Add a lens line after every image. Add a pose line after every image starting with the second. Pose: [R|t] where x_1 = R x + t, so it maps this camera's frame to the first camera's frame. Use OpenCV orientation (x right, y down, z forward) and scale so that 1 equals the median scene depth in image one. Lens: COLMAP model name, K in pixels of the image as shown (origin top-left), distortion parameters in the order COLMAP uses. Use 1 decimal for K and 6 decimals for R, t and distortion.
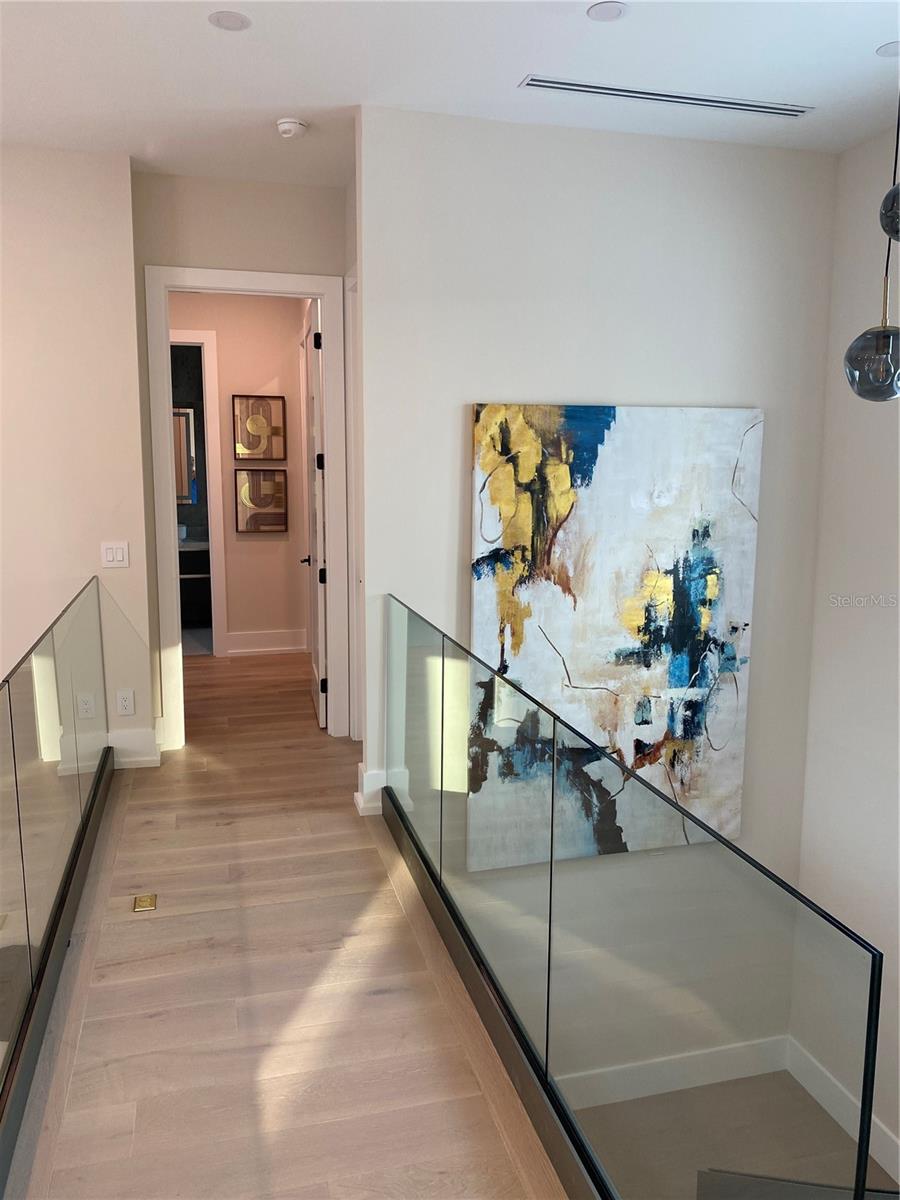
lens RADIAL K [[911.4, 0, 447.8], [0, 911.4, 603.4], [0, 0, 1]] dist [0.022197, -0.011522]
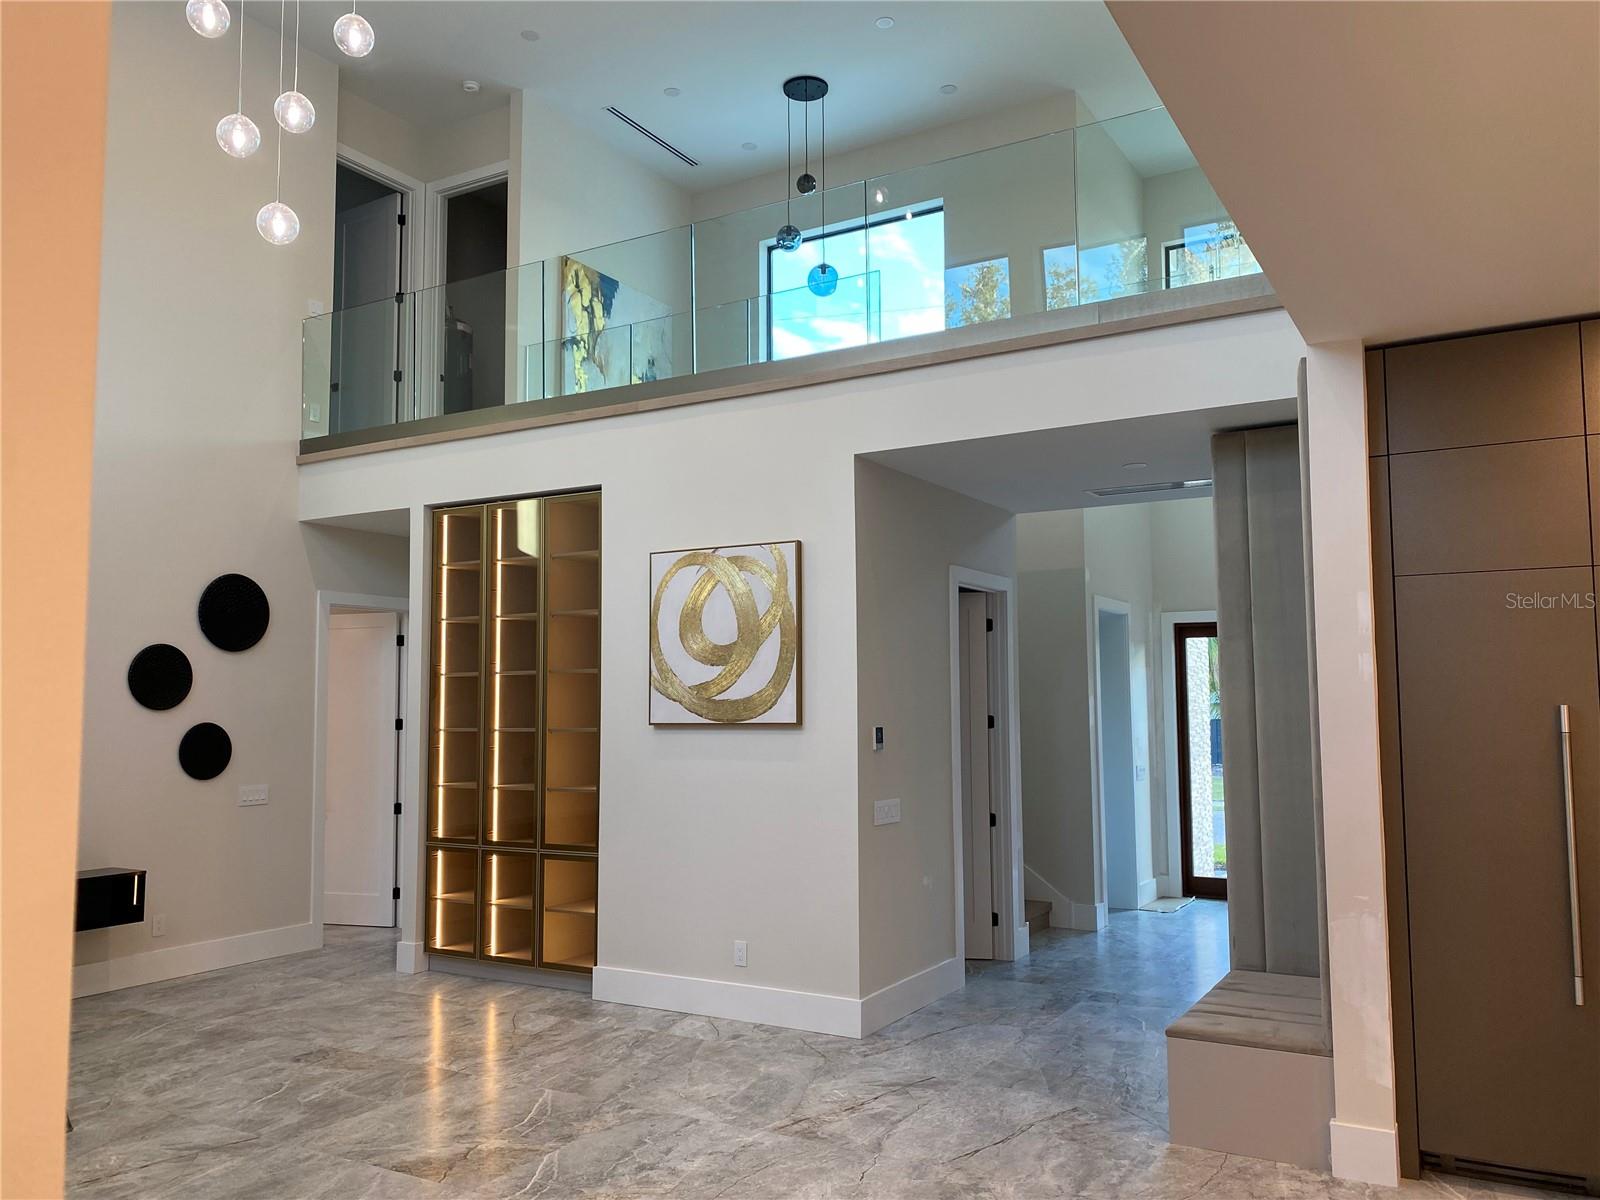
lens RADIAL K [[1215.2, 0, 807.2], [0, 1215.2, 598.9], [0, 0, 1]] dist [0.022197, -0.011522]
pose [[0.710829, 0.053879, 0.701298, -1.267415], [0.123681, 0.971951, -0.200034, 0.972084], [-0.692405, 0.228928, 0.684228, -0.829615]]
